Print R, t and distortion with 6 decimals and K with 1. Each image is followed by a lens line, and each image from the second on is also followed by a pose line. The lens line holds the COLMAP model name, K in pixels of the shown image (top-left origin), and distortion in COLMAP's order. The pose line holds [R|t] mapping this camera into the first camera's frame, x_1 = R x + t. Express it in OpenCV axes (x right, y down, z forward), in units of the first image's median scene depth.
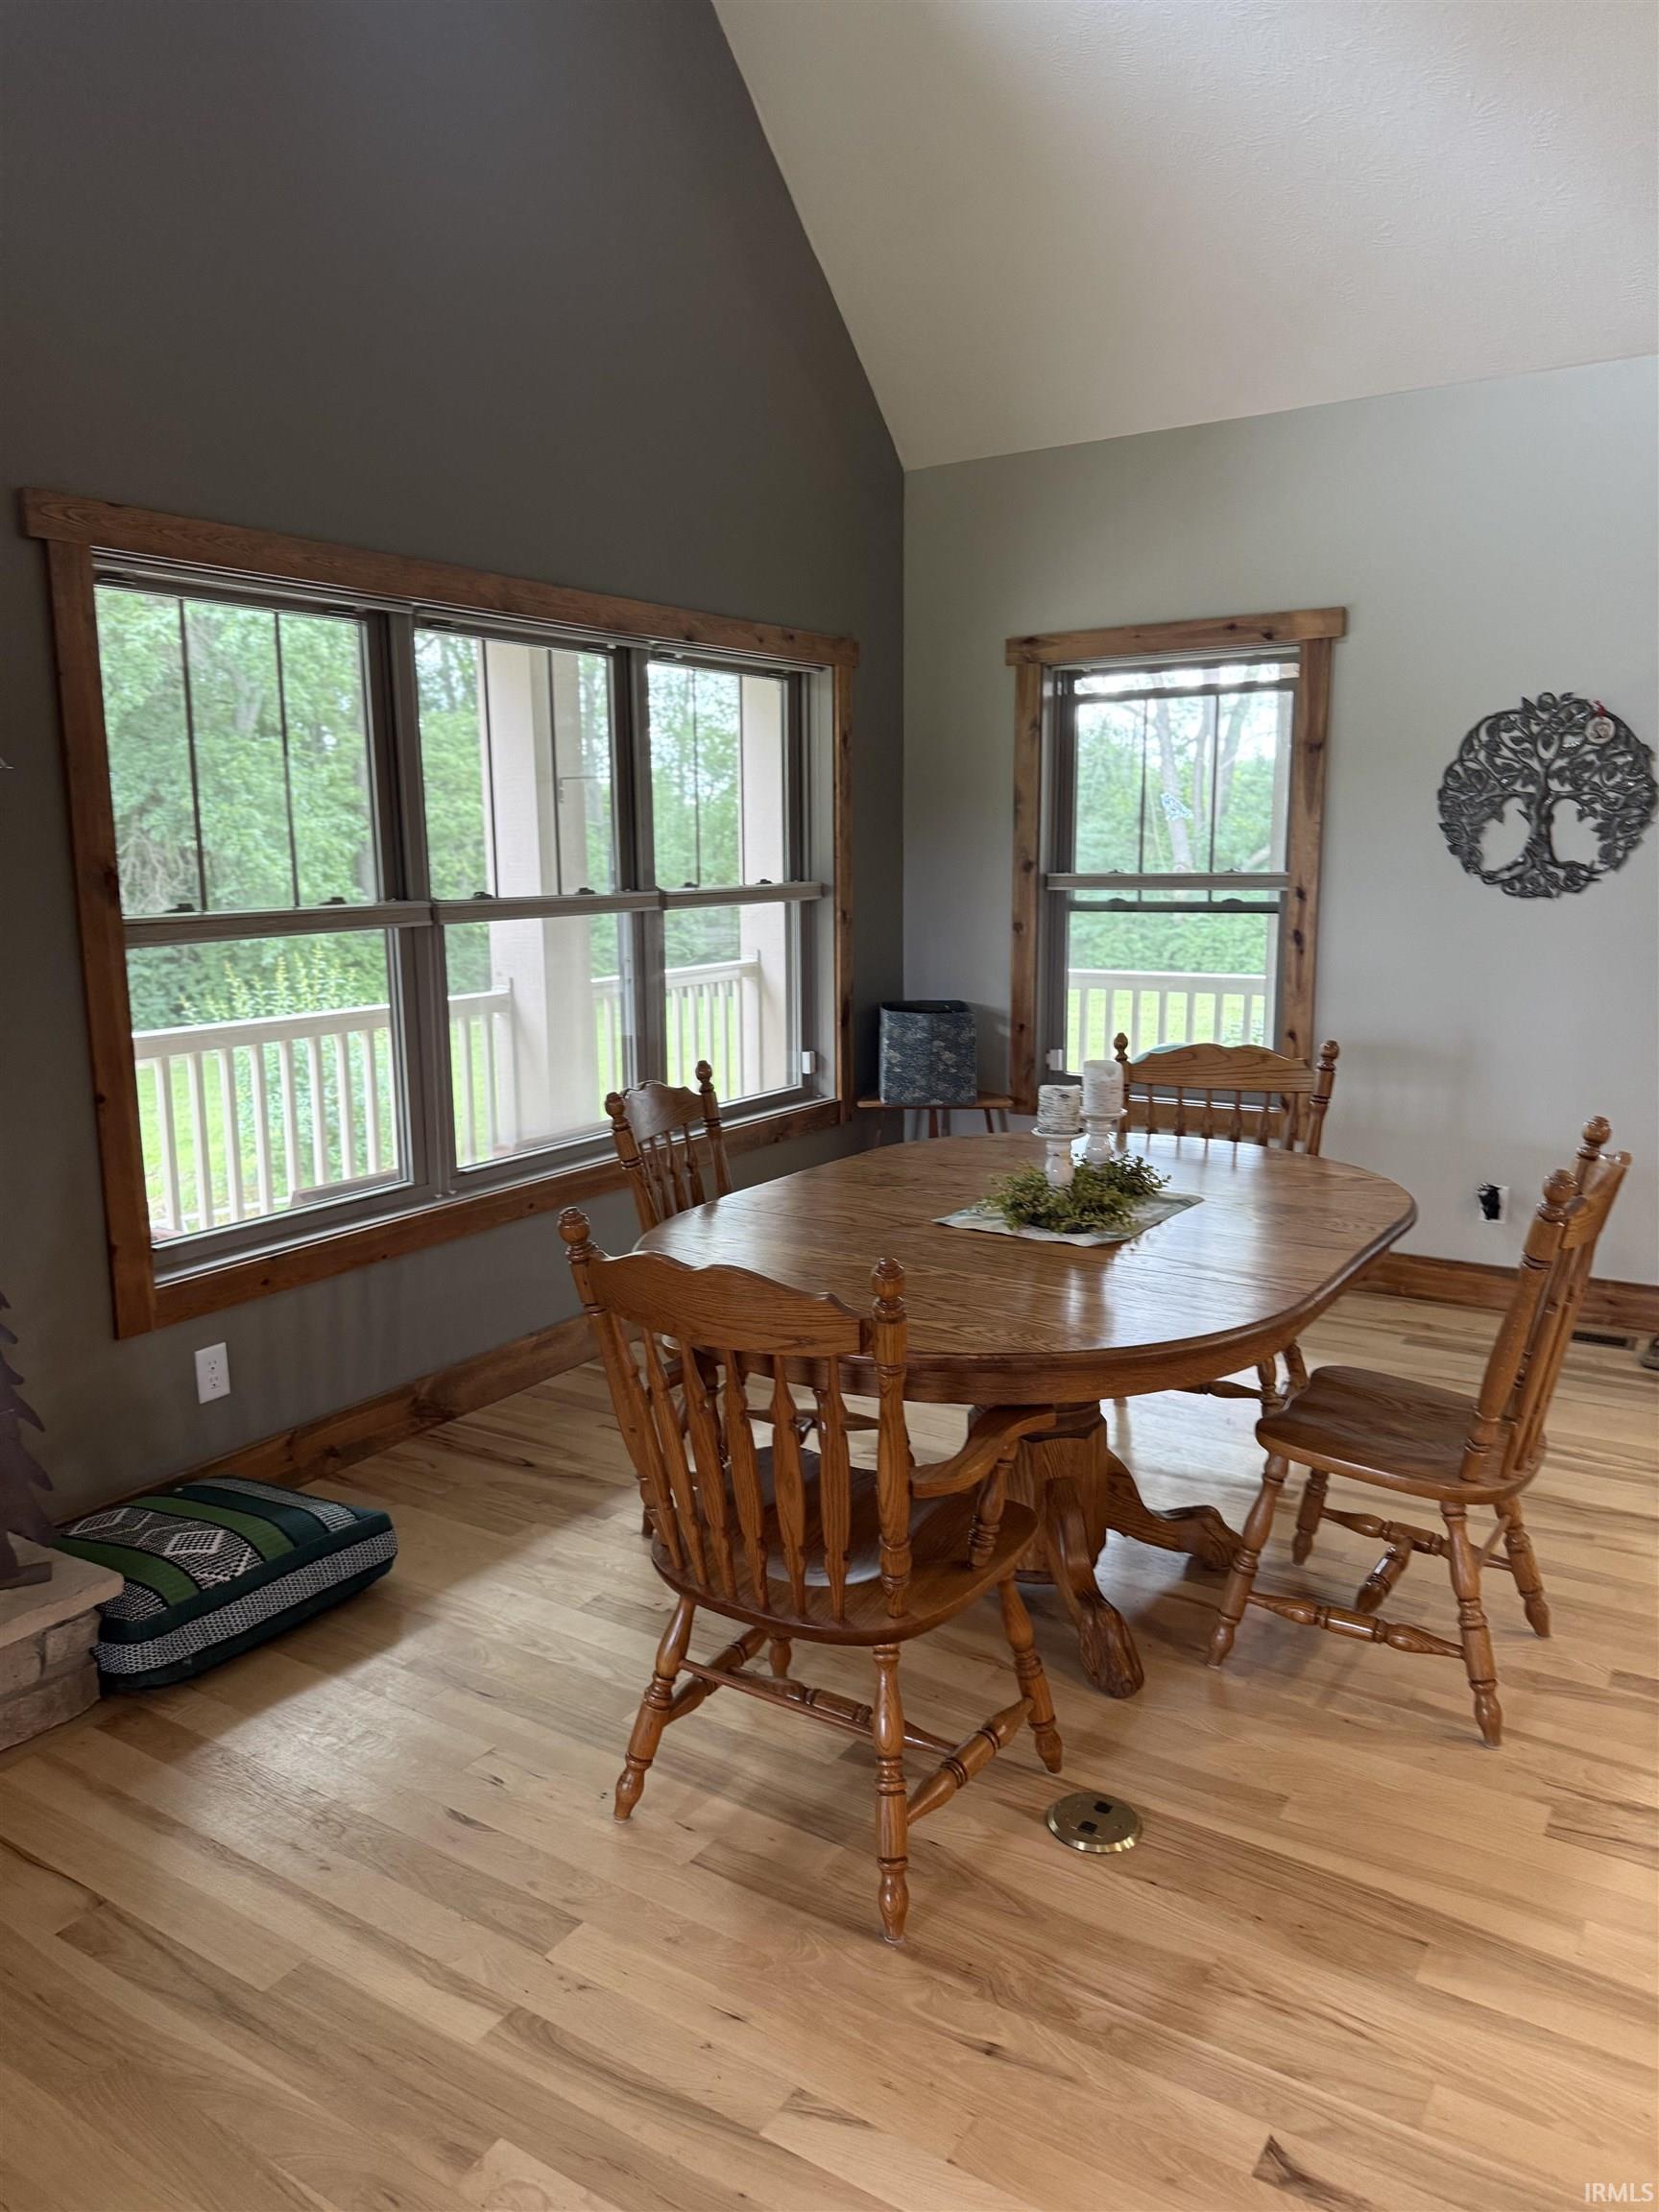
lens RADIAL K [[1578.0, 0, 825.7], [0, 1578.0, 1095.7], [0, 0, 1]] dist [0.086253, -0.007711]
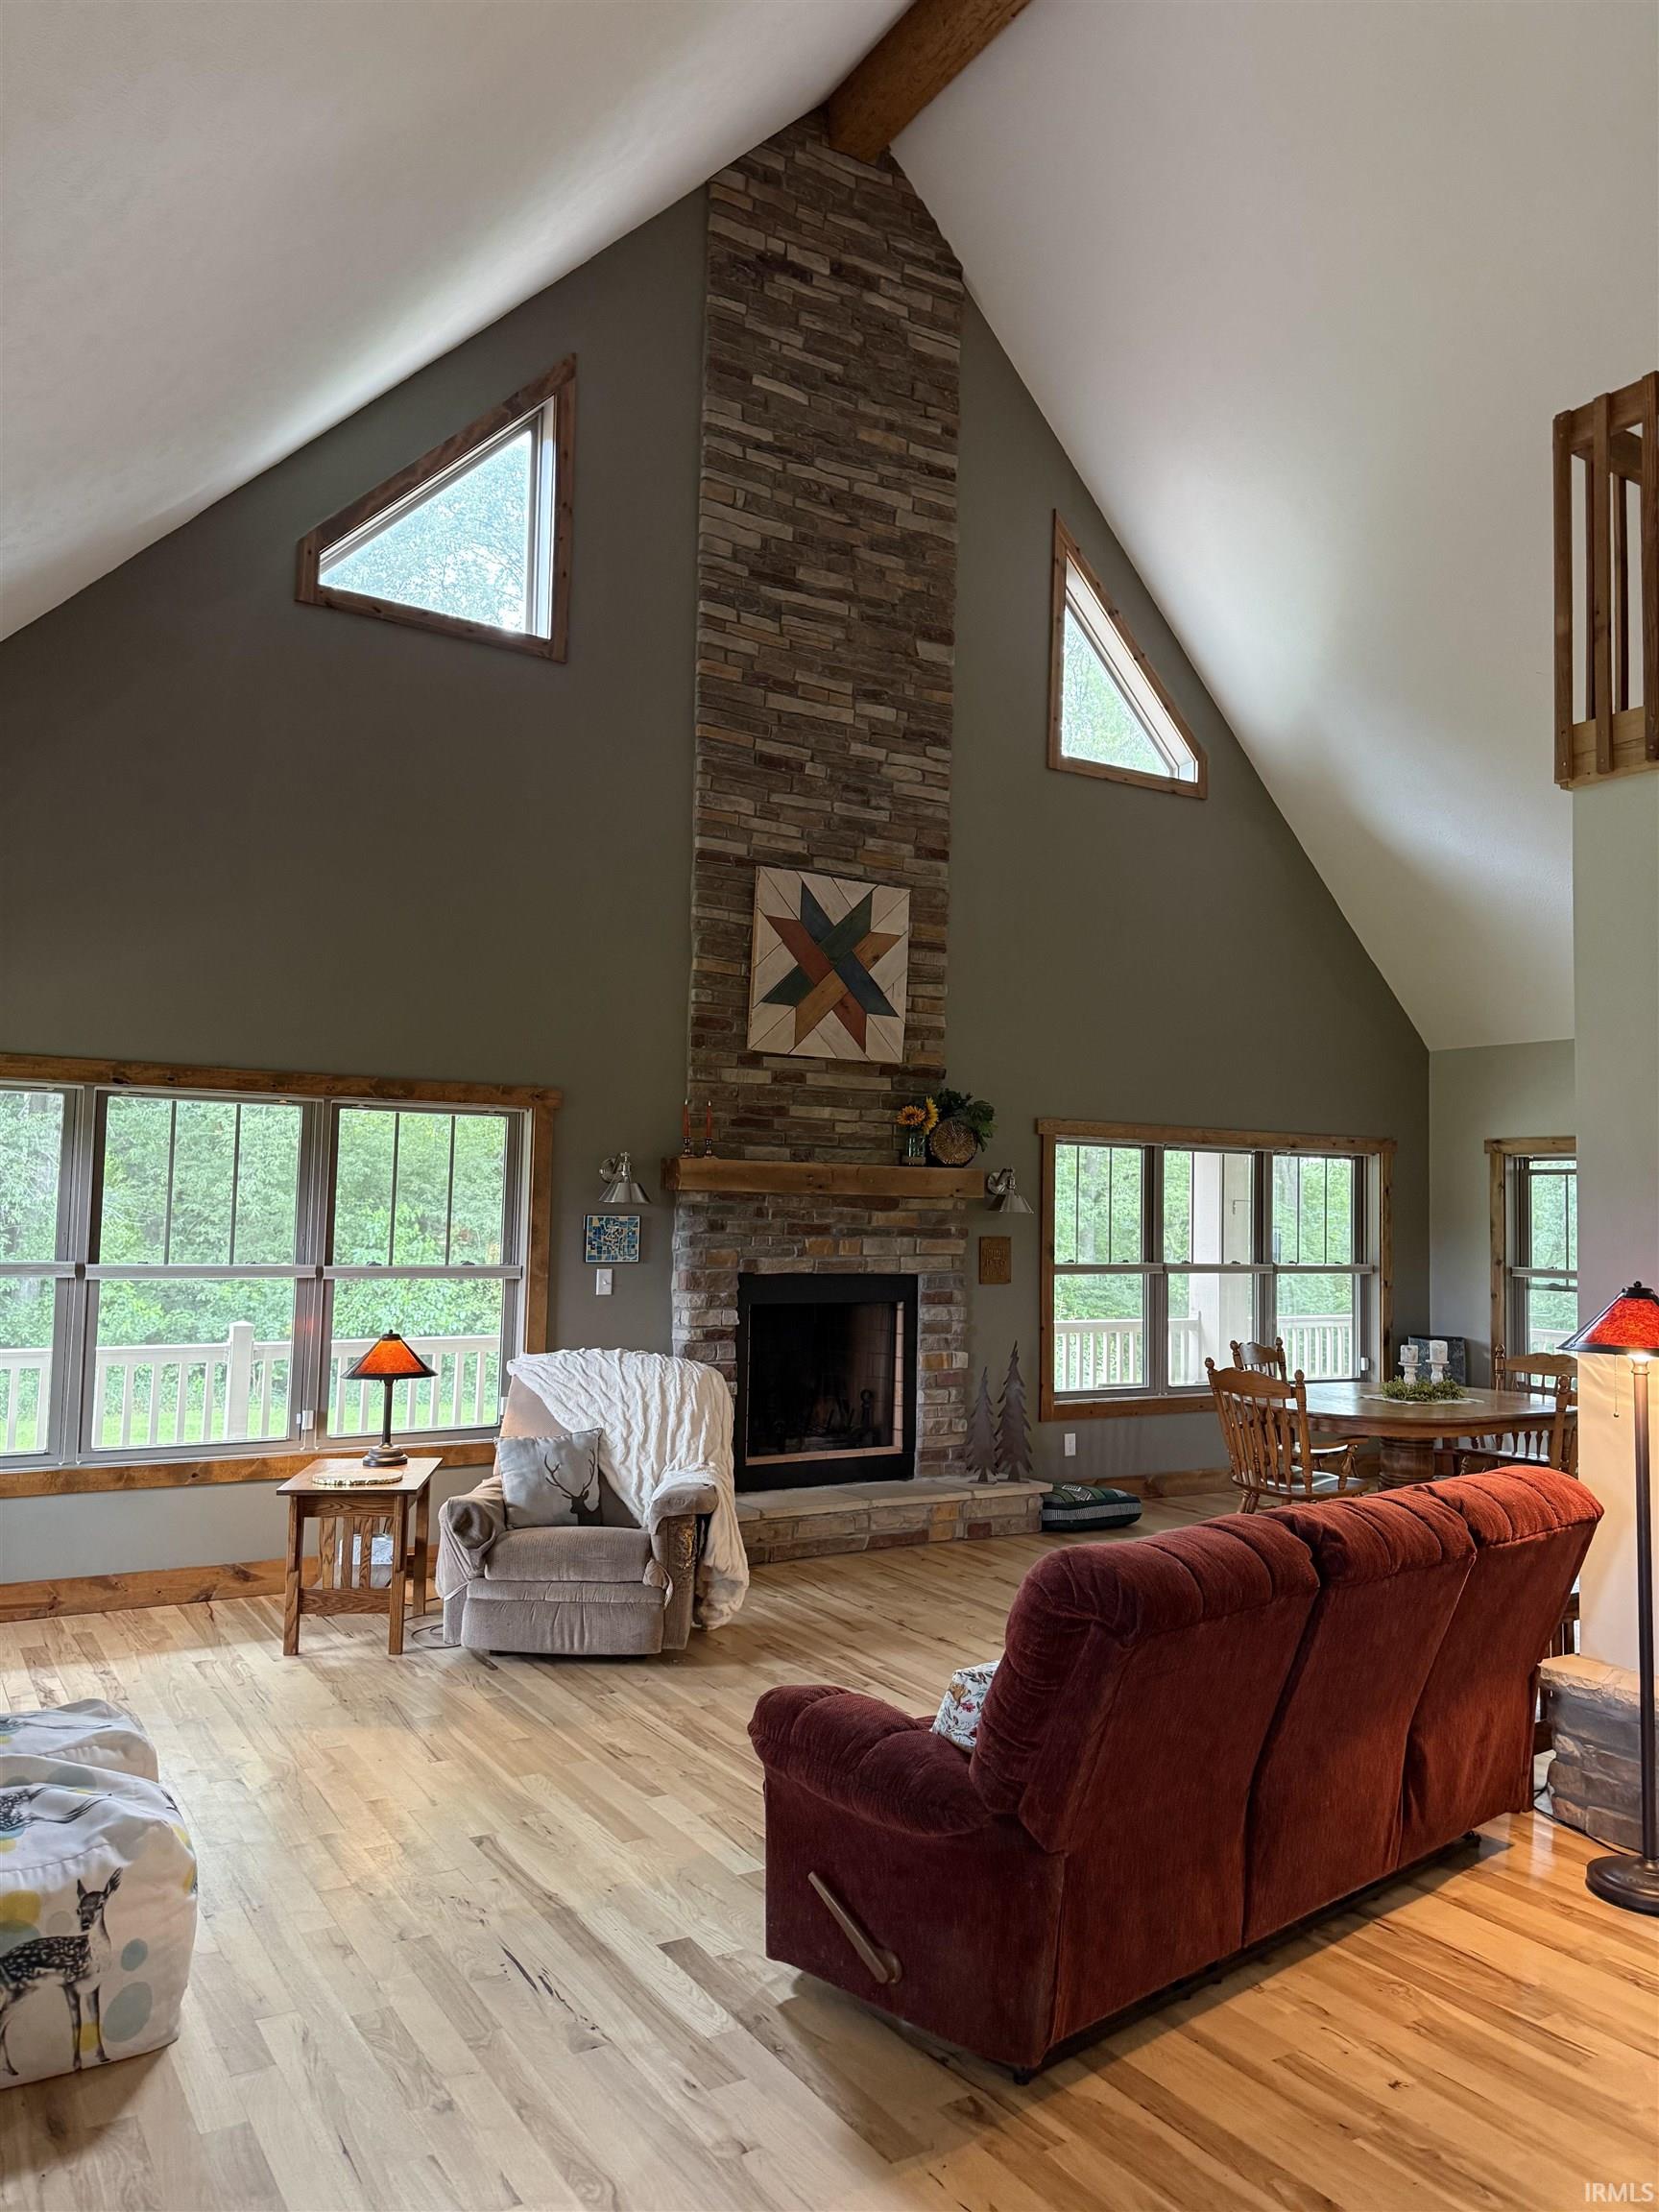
lens RADIAL K [[1578.0, 0, 826.0], [0, 1578.0, 1094.6], [0, 0, 1]] dist [0.086253, -0.007711]
pose [[0.902464, -0.000078, -0.430765, 0.277372], [-0.101577, 0.971762, -0.212982, 0.166172], [0.418617, 0.235964, 0.876972, -1.183303]]
